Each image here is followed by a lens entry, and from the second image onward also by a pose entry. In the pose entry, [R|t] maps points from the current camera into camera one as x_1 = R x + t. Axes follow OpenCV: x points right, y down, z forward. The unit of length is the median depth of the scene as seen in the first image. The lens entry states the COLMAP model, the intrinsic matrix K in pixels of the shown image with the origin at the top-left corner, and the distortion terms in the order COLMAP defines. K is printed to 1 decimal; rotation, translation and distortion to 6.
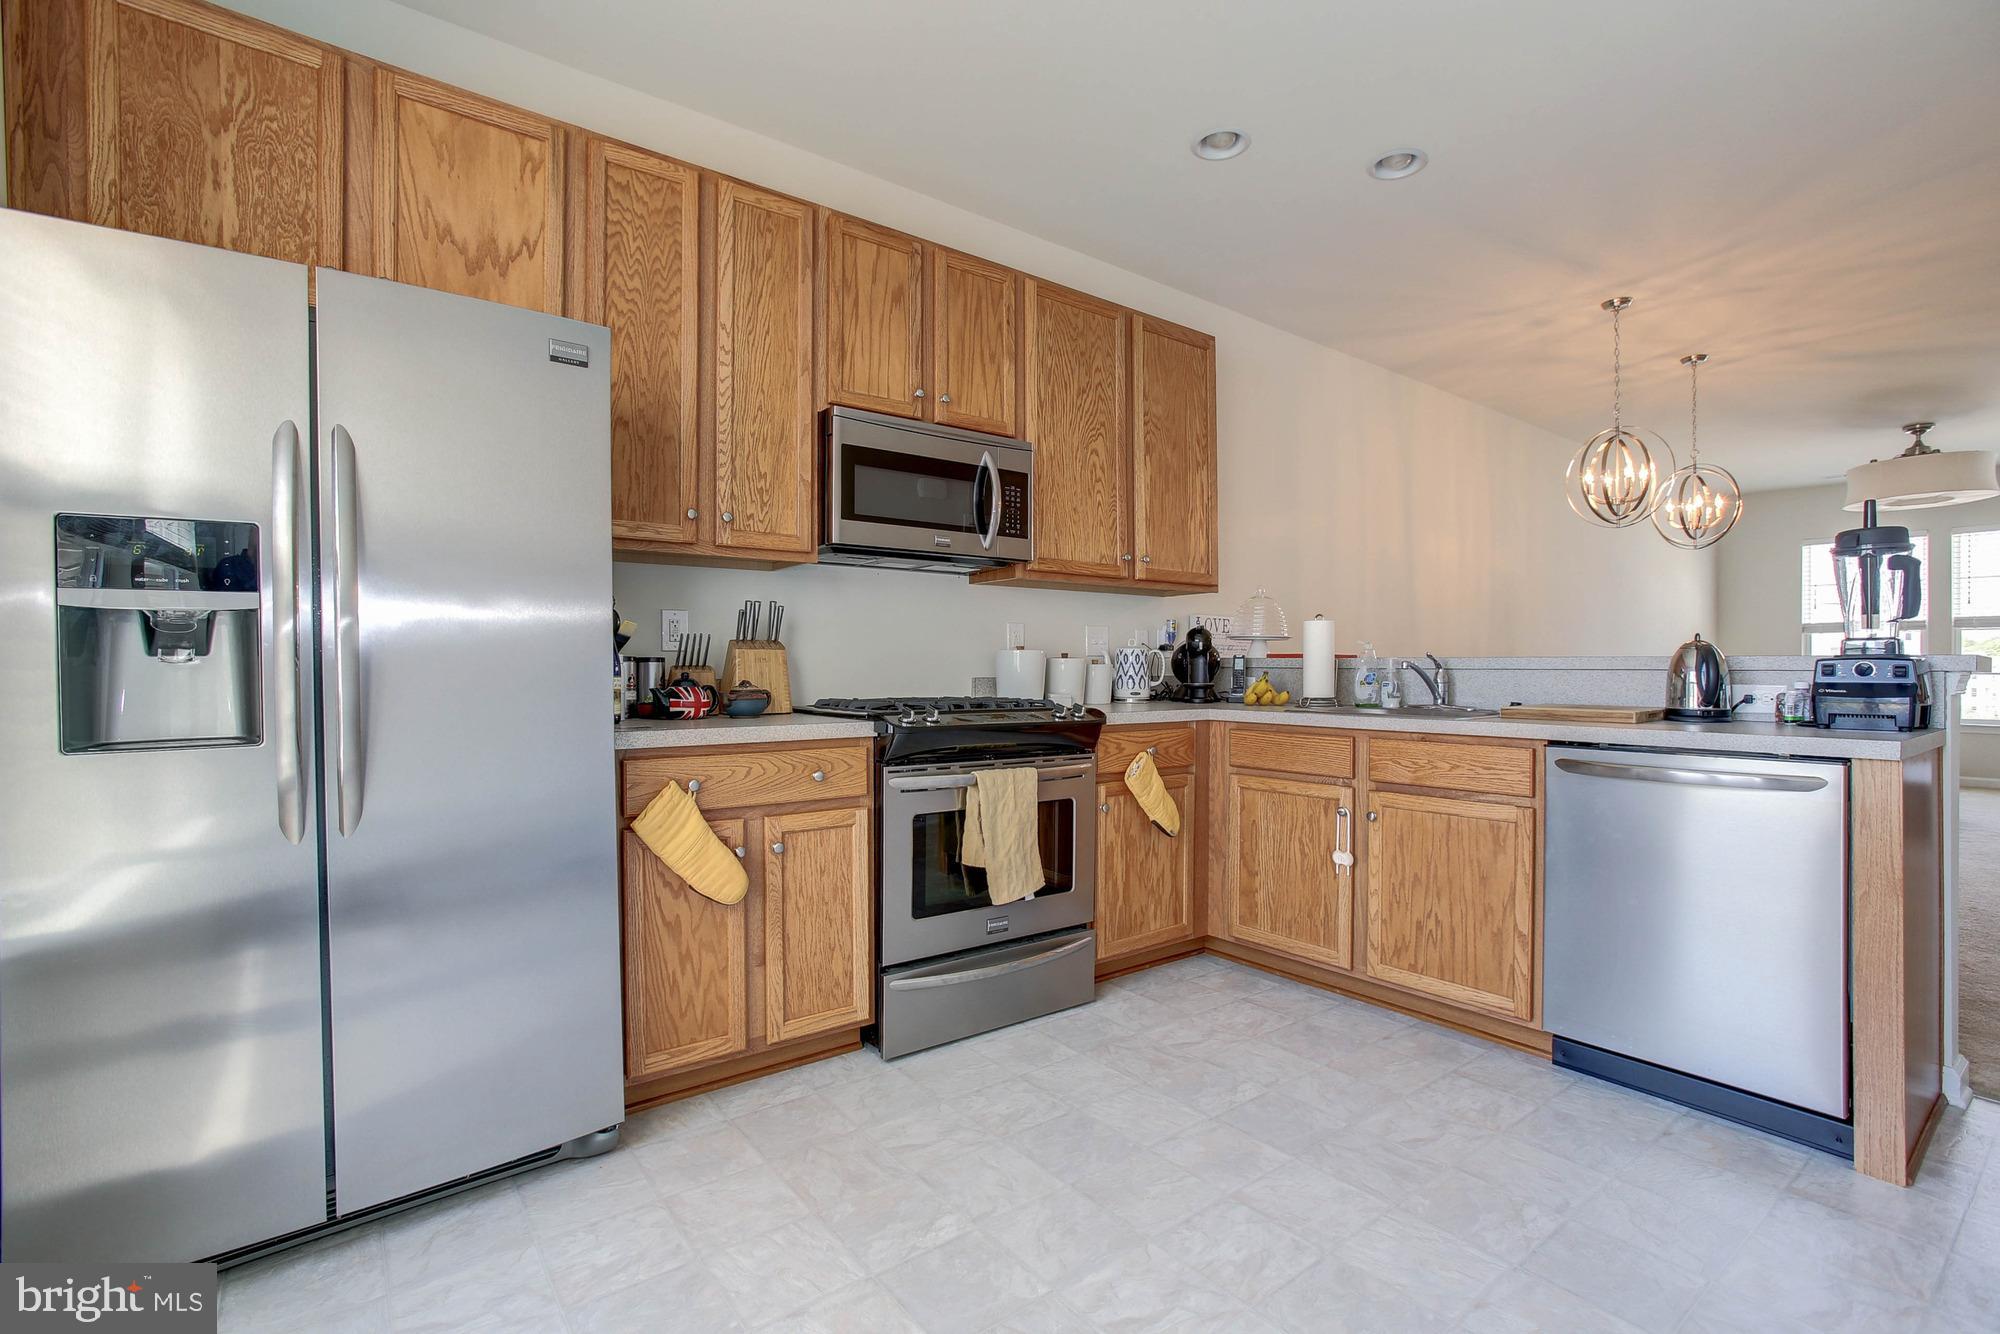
lens RADIAL K [[914.8, 0, 1000.0], [0, 914.8, 667.0], [0, 0, 1]] dist [-0.074566, 0.035780]
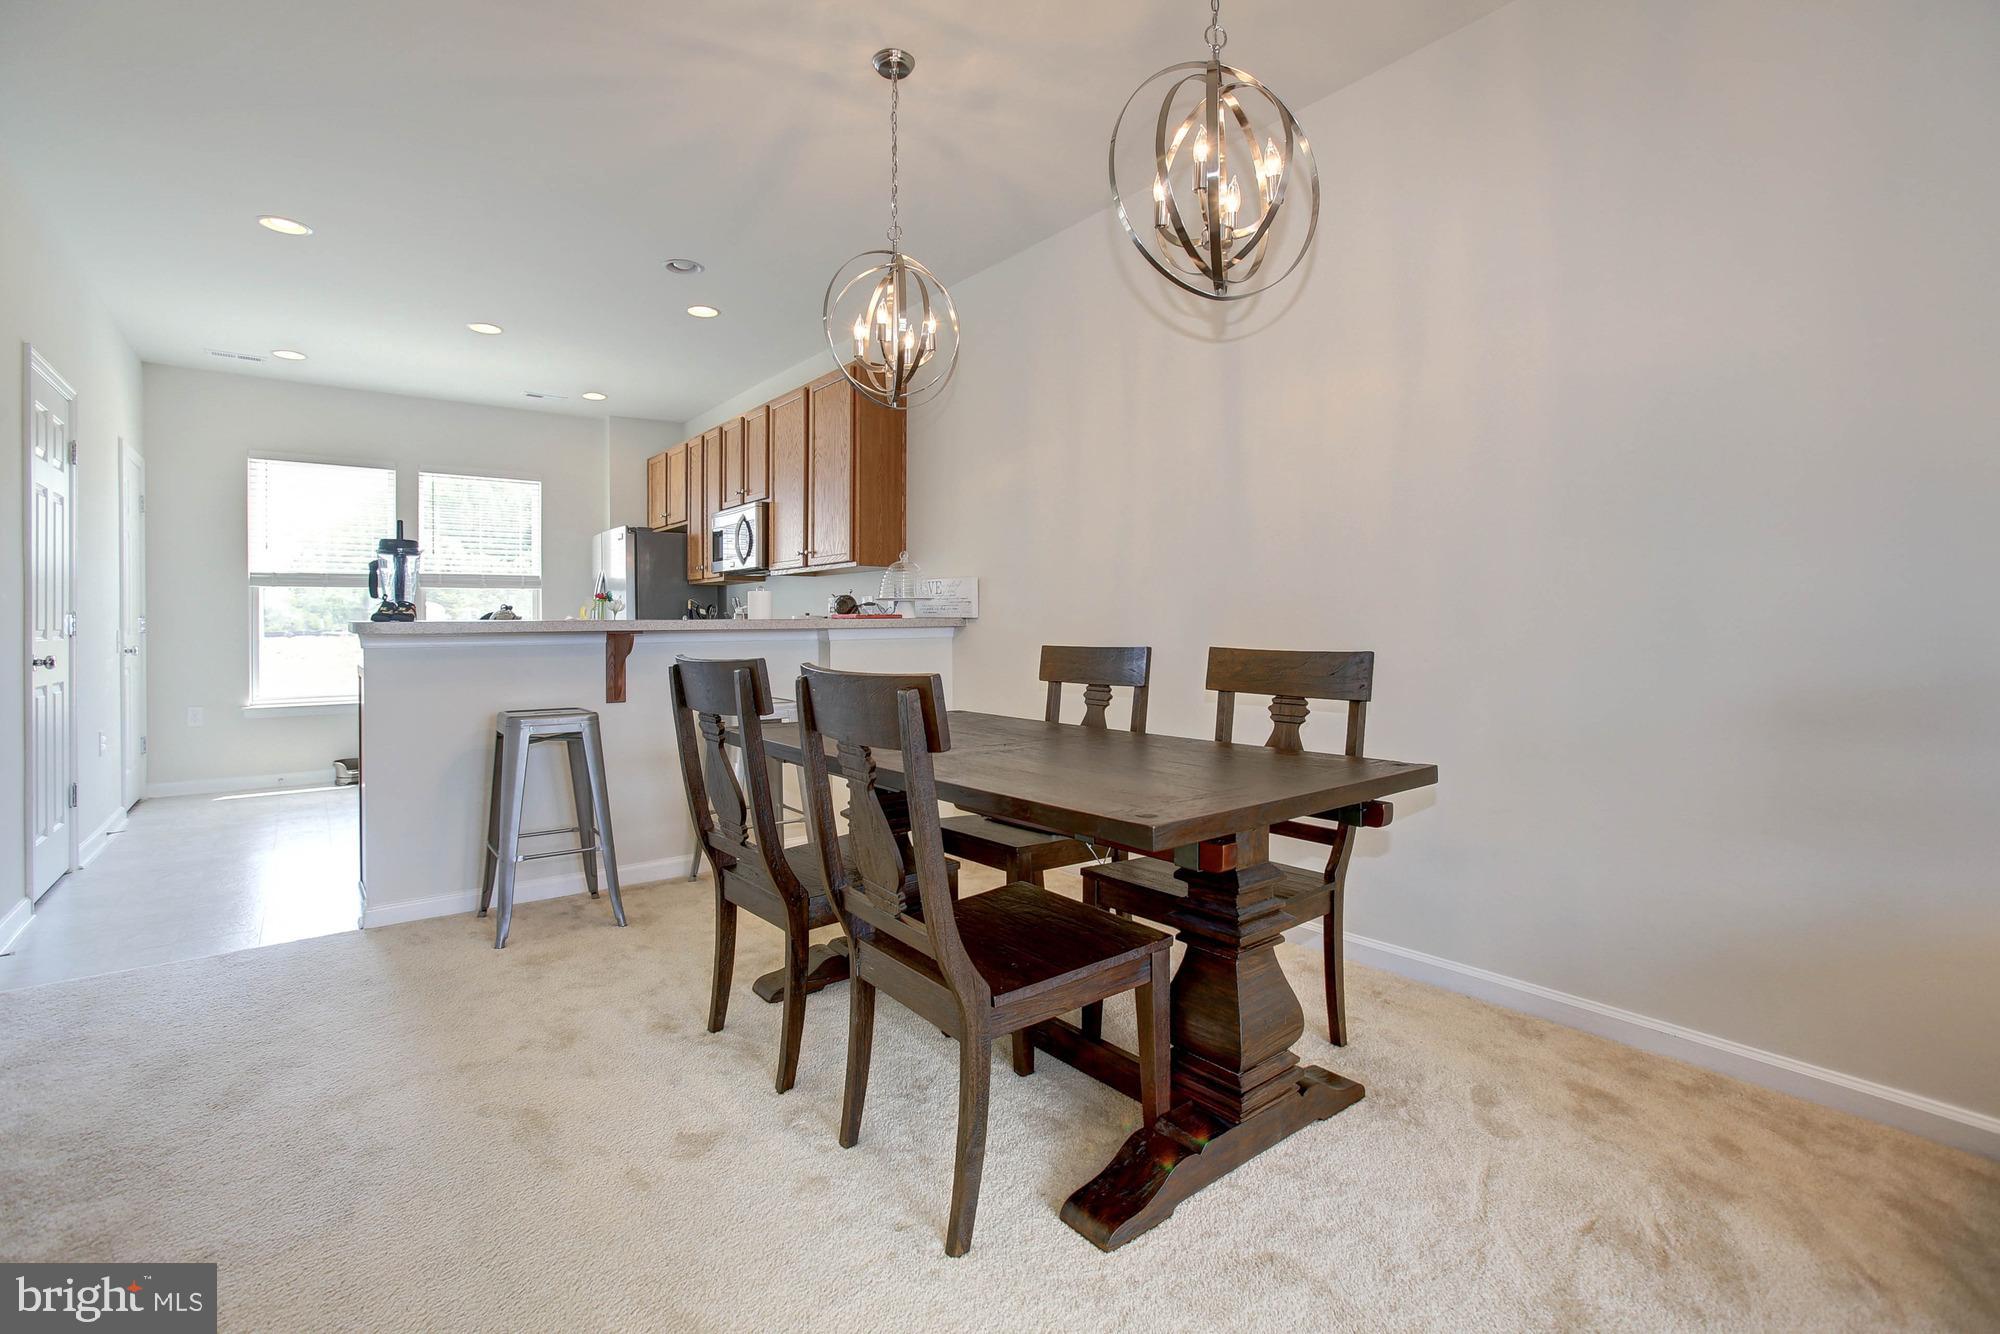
lens RADIAL K [[914.5, 0, 996.7], [0, 914.5, 625.4], [0, 0, 1]] dist [-0.047449, 0.023097]
pose [[0.007291, 0.005143, -0.999960, 2.294882], [0.006054, 0.999968, 0.005187, -0.008595], [0.999955, -0.006092, 0.007260, 1.807102]]
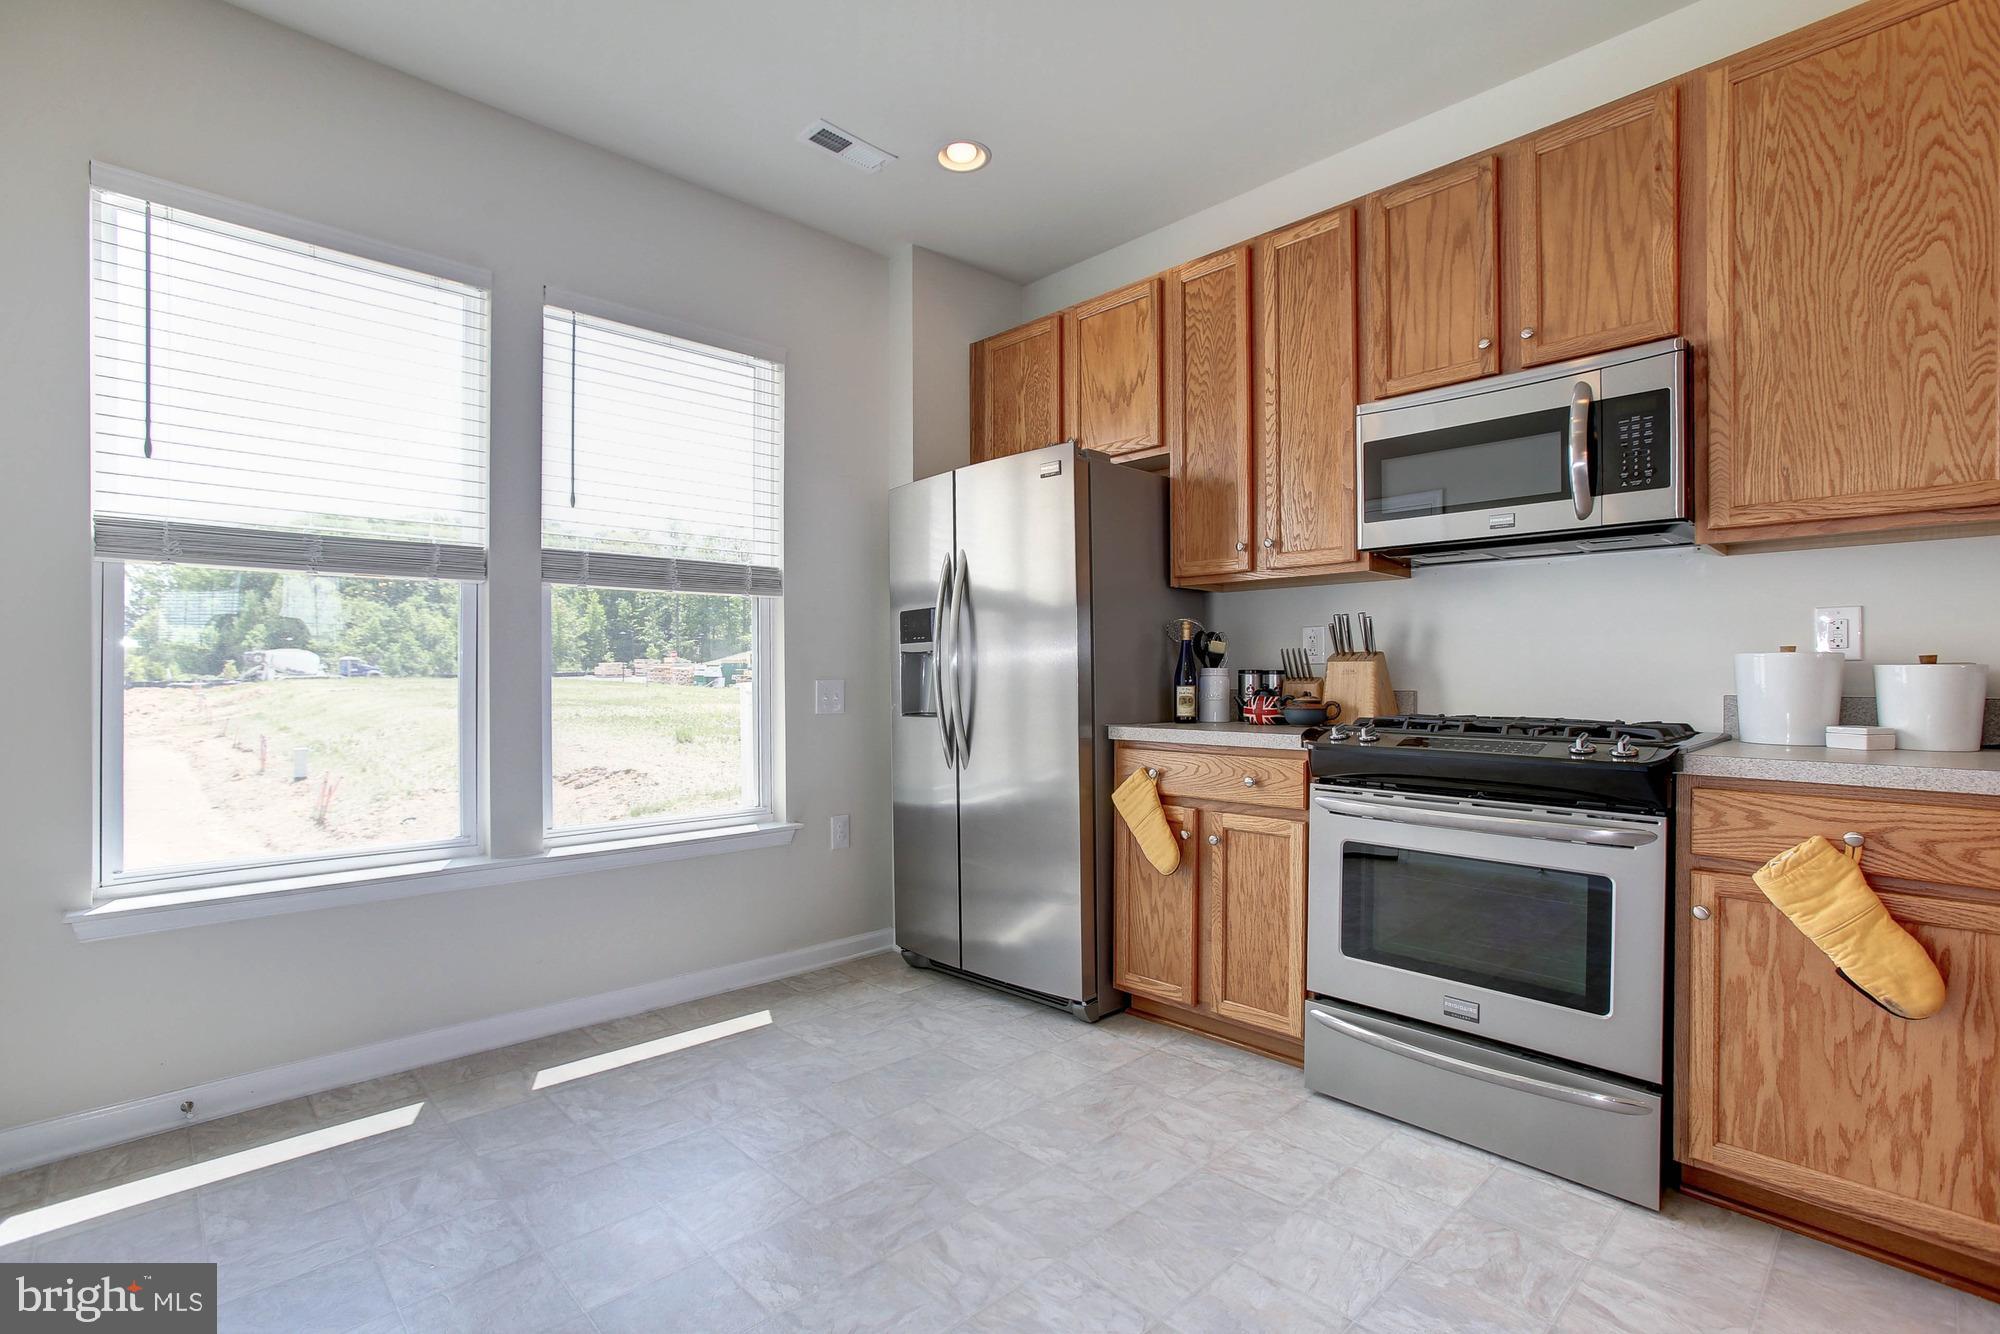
lens RADIAL K [[914.5, 0, 984.3], [0, 914.5, 672.8], [0, 0, 1]] dist [-0.053408, 0.025908]
pose [[0.107146, -0.003929, -0.994236, 0.782396], [-0.001262, 0.999991, -0.004088, -0.002256], [0.994242, 0.001692, 0.107140, 0.550047]]
